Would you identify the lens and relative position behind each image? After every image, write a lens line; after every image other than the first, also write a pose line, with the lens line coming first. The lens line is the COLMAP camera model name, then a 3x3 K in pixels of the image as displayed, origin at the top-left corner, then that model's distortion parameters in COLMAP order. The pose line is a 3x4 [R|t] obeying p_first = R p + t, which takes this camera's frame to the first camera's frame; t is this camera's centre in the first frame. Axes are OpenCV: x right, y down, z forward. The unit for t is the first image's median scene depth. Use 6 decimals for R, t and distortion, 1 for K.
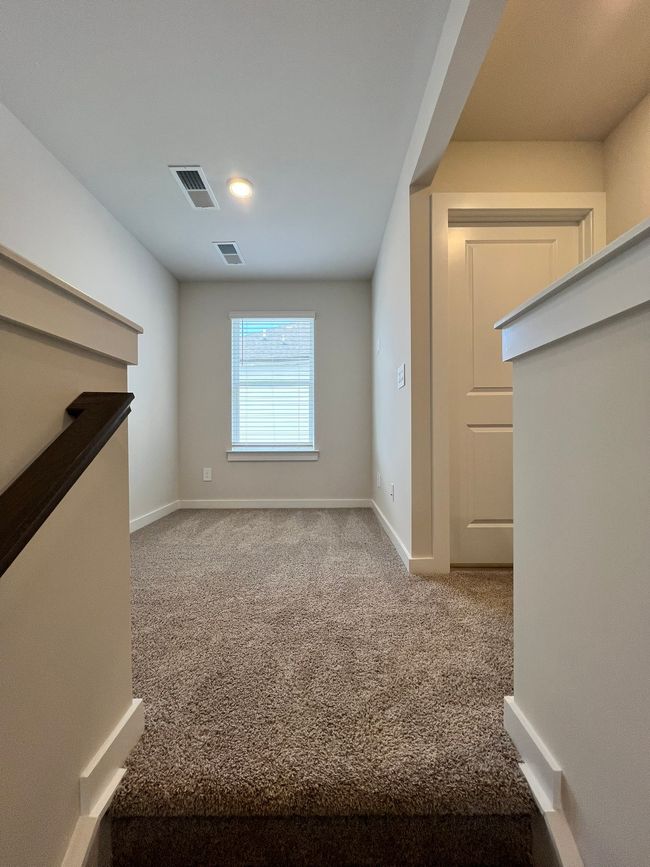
lens RADIAL K [[345.1, 0, 325.0], [0, 345.1, 433.5], [0, 0, 1]] dist [0.001457, 0.000121]
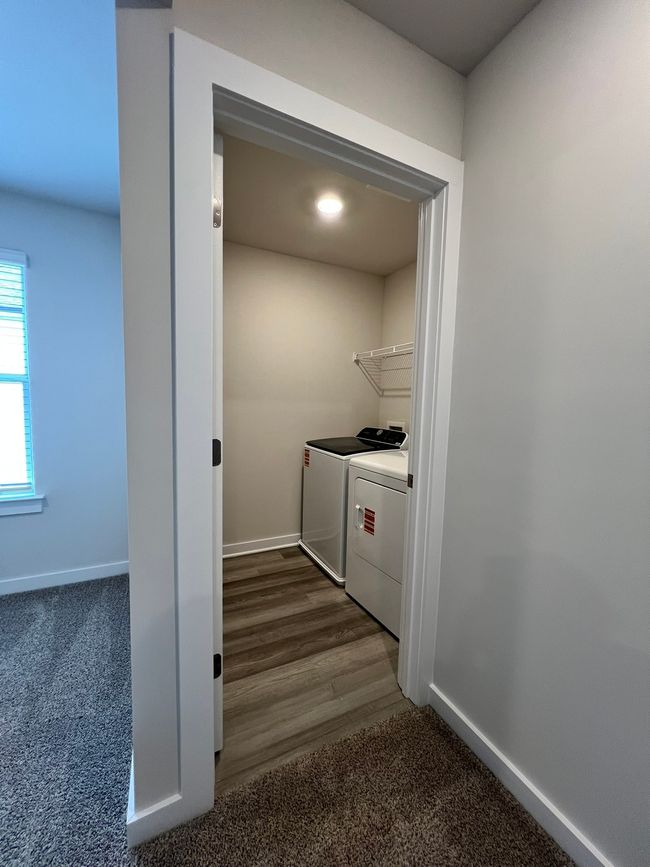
lens RADIAL K [[345.1, 0, 325.0], [0, 345.1, 433.5], [0, 0, 1]] dist [0.001457, 0.000121]
pose [[0.889119, -0.015165, 0.457426, 0.273687], [-0.027868, 0.995802, 0.087184, -0.238389], [-0.456828, -0.090264, 0.884964, 0.491135]]
